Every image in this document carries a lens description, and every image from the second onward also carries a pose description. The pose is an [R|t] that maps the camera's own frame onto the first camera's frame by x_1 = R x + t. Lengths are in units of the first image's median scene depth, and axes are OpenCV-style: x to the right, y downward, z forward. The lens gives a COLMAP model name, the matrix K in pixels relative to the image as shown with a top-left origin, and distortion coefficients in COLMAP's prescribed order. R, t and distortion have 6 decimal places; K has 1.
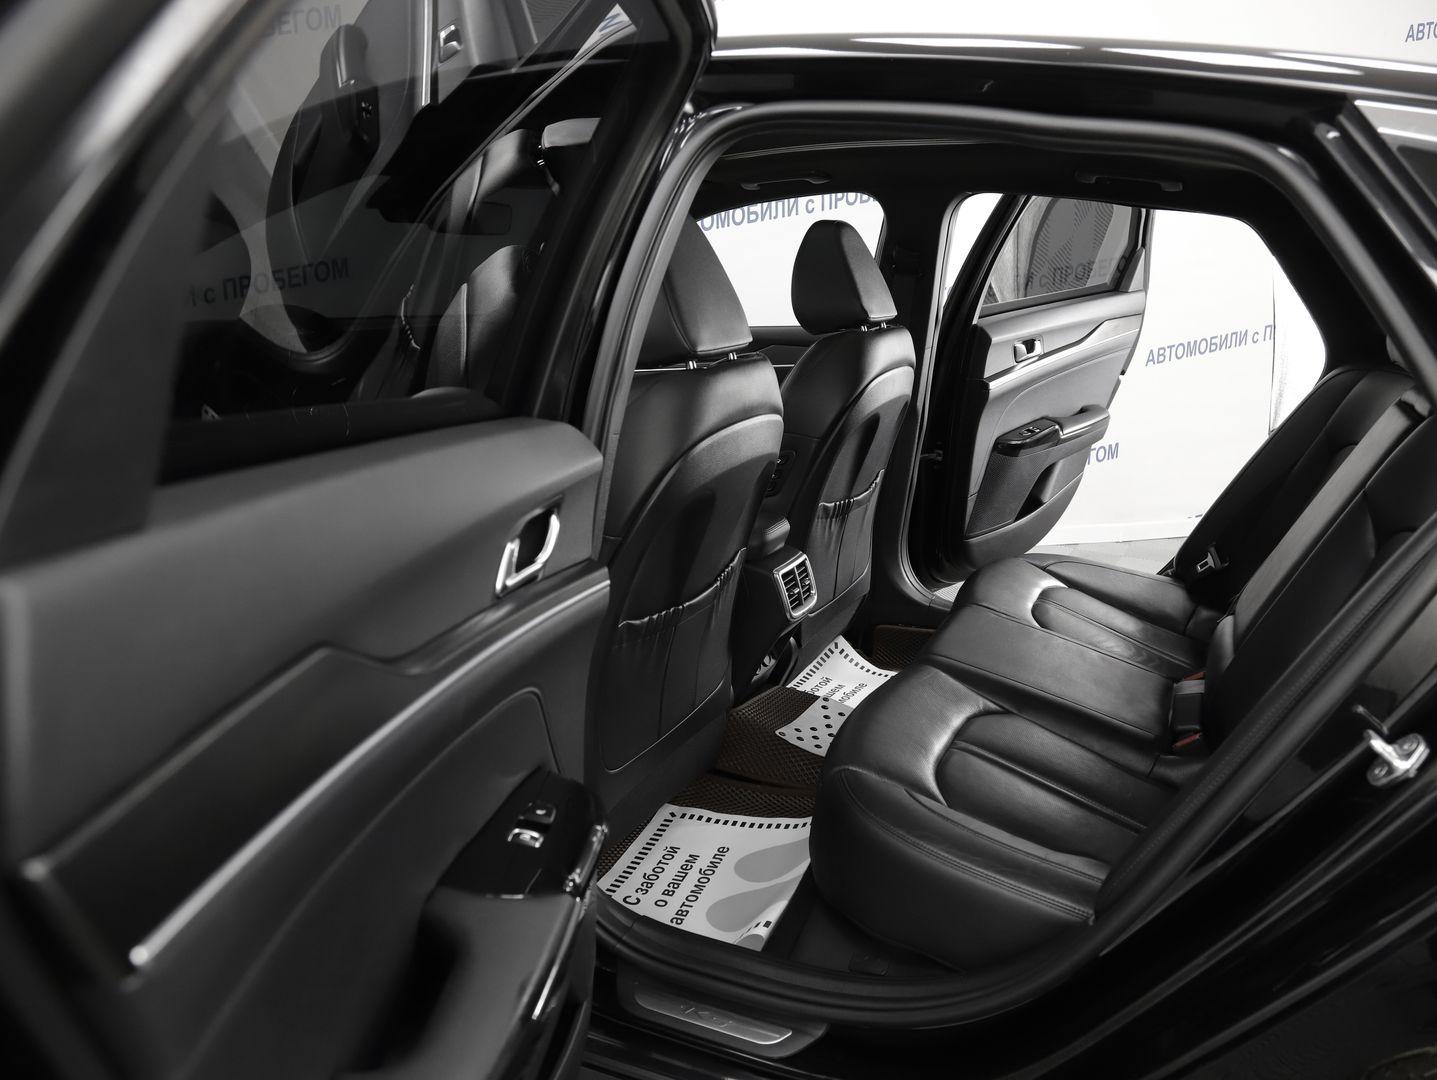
lens RADIAL K [[1105.8, 0, 718.5], [0, 1105.8, 540.0], [0, 0, 1]] dist [-0.108390, 0.010248]
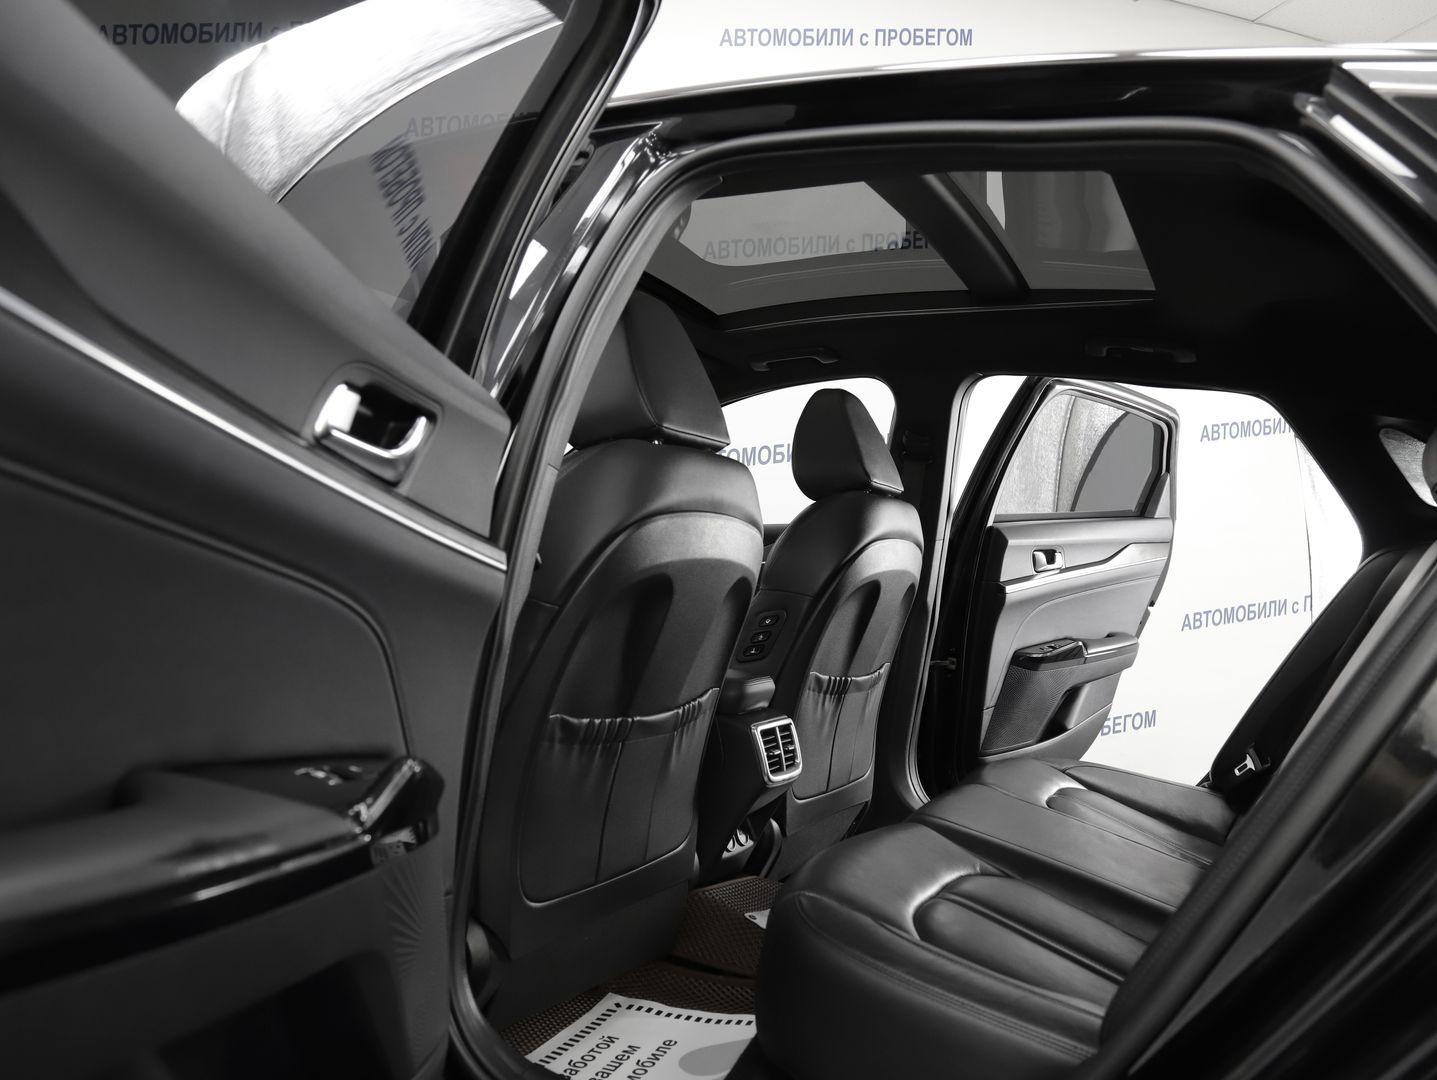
lens RADIAL K [[1105.8, 0, 718.5], [0, 1105.8, 540.0], [0, 0, 1]] dist [-0.108390, 0.010248]
pose [[0.997765, 0.049371, -0.045030, 0.049906], [-0.059894, 0.959564, -0.275043, 0.116794], [0.029630, 0.277126, 0.960377, 0.088700]]
